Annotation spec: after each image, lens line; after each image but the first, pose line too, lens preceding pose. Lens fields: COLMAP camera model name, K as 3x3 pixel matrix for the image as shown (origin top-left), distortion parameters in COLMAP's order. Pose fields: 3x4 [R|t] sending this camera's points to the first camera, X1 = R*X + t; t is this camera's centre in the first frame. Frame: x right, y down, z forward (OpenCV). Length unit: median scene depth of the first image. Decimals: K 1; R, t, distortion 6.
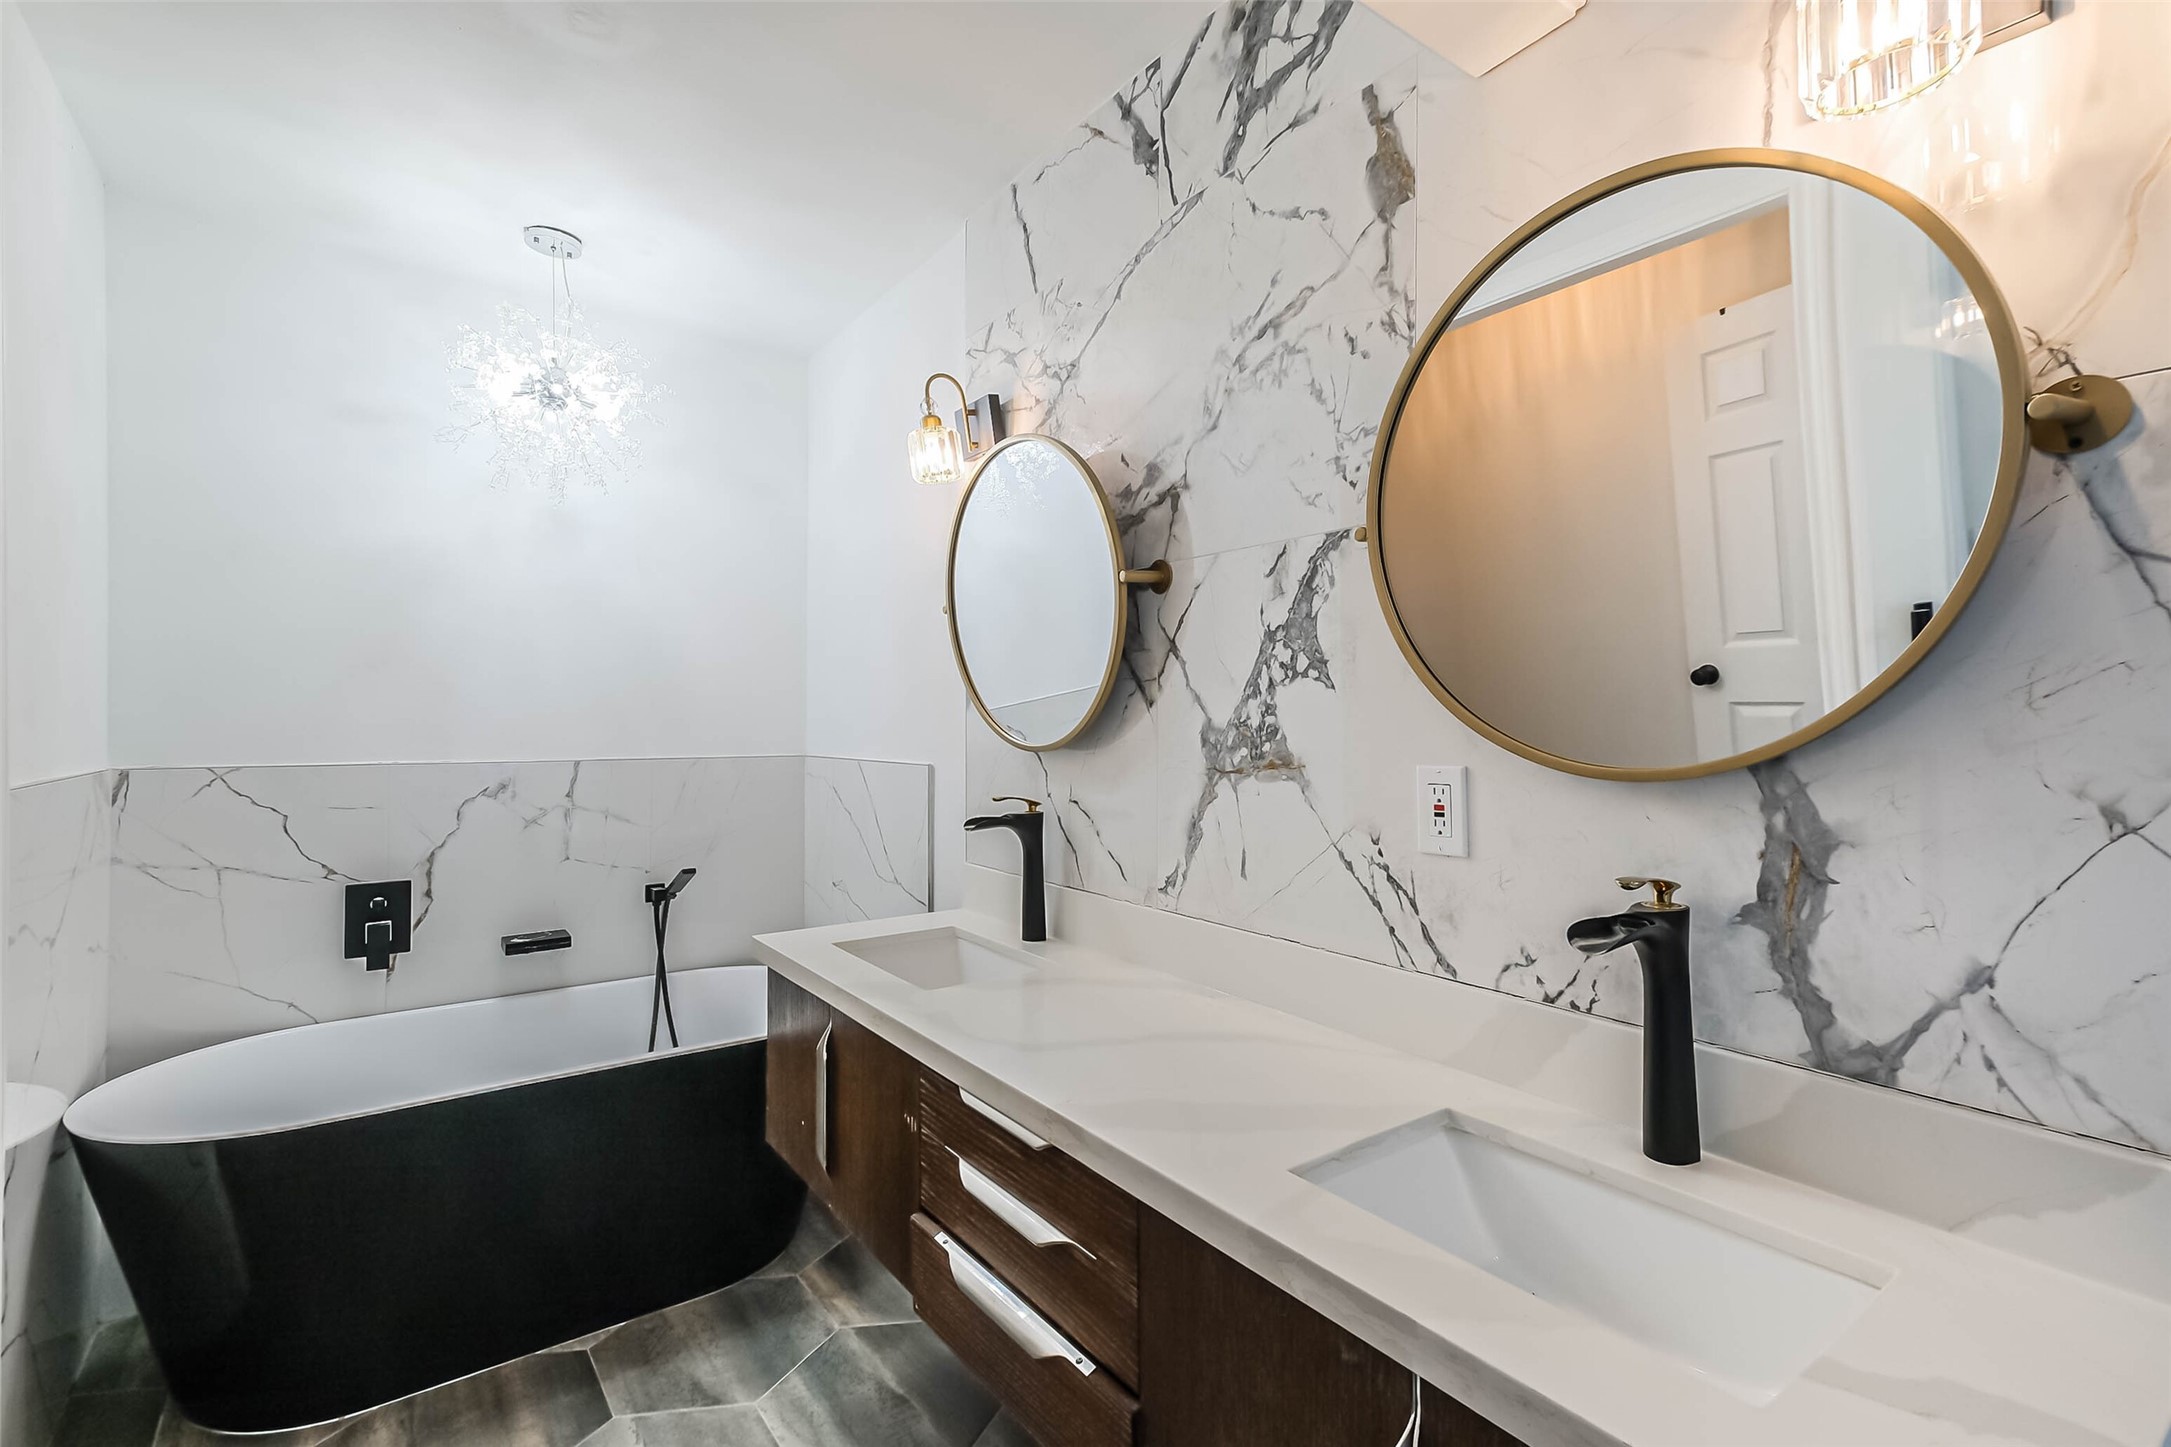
lens RADIAL K [[965.0, 0, 1095.8], [0, 965.0, 722.3], [0, 0, 1]] dist [0.010323, -0.000476]
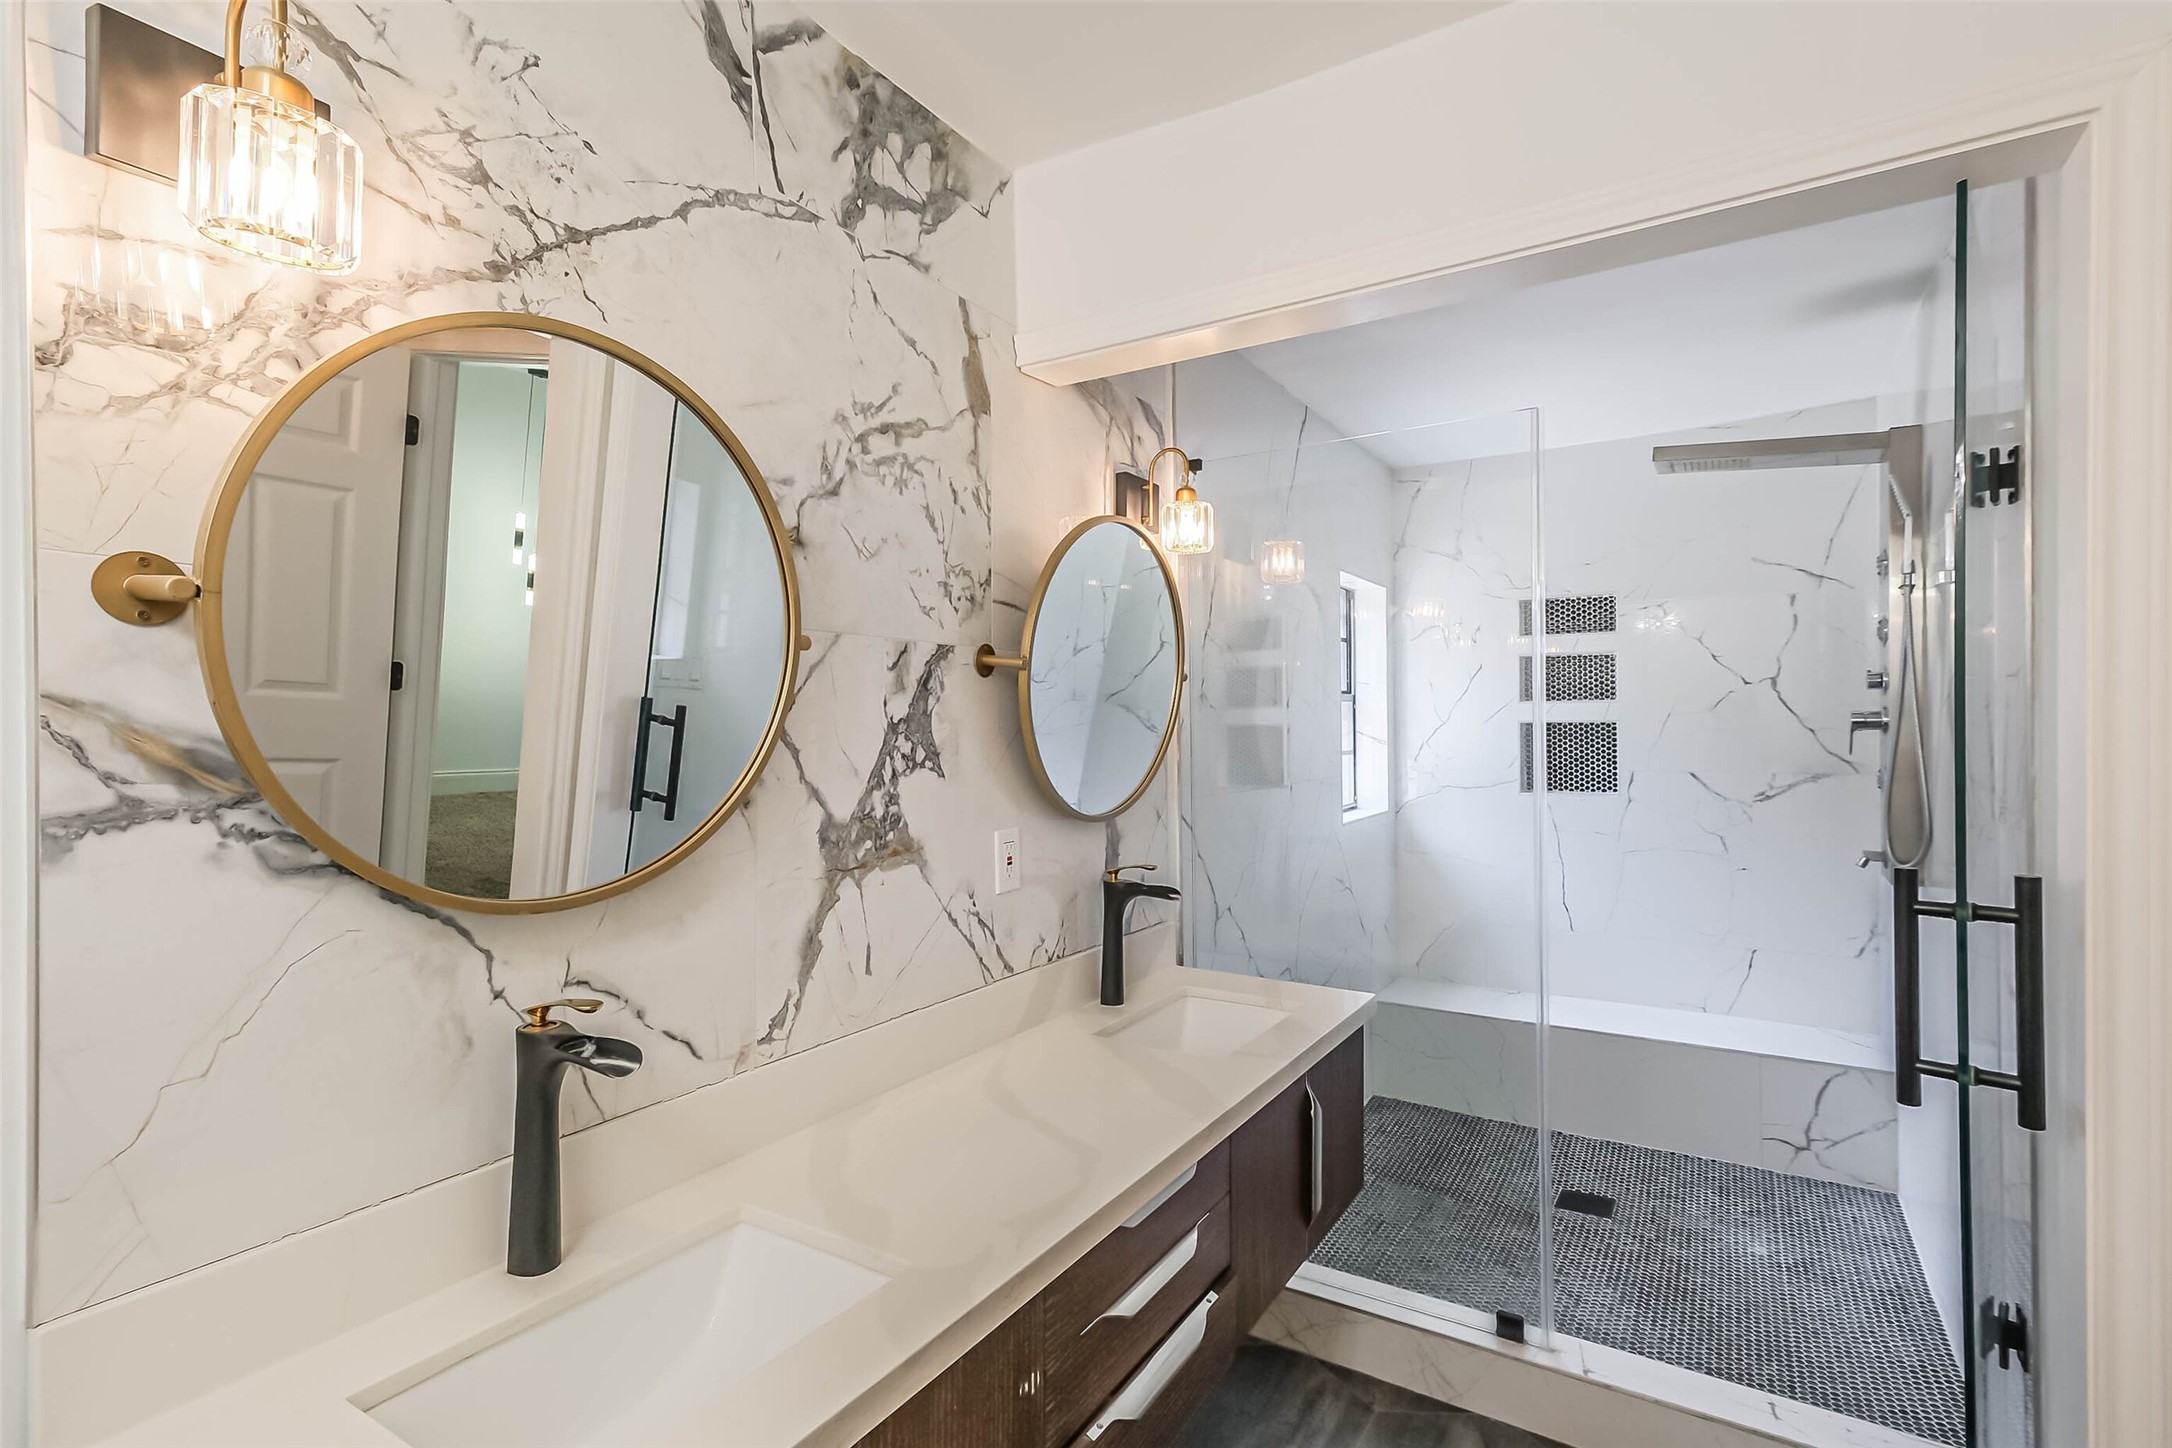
lens RADIAL K [[1010.2, 0, 1086.0], [0, 1010.2, 724.0], [0, 0, 1]] dist [0.002230, 0.000210]
pose [[-0.357509, -0.000080, 0.933910, -0.907235], [0.005747, 0.999981, 0.002285, -0.095316], [-0.933892, 0.006184, -0.357502, 1.197898]]
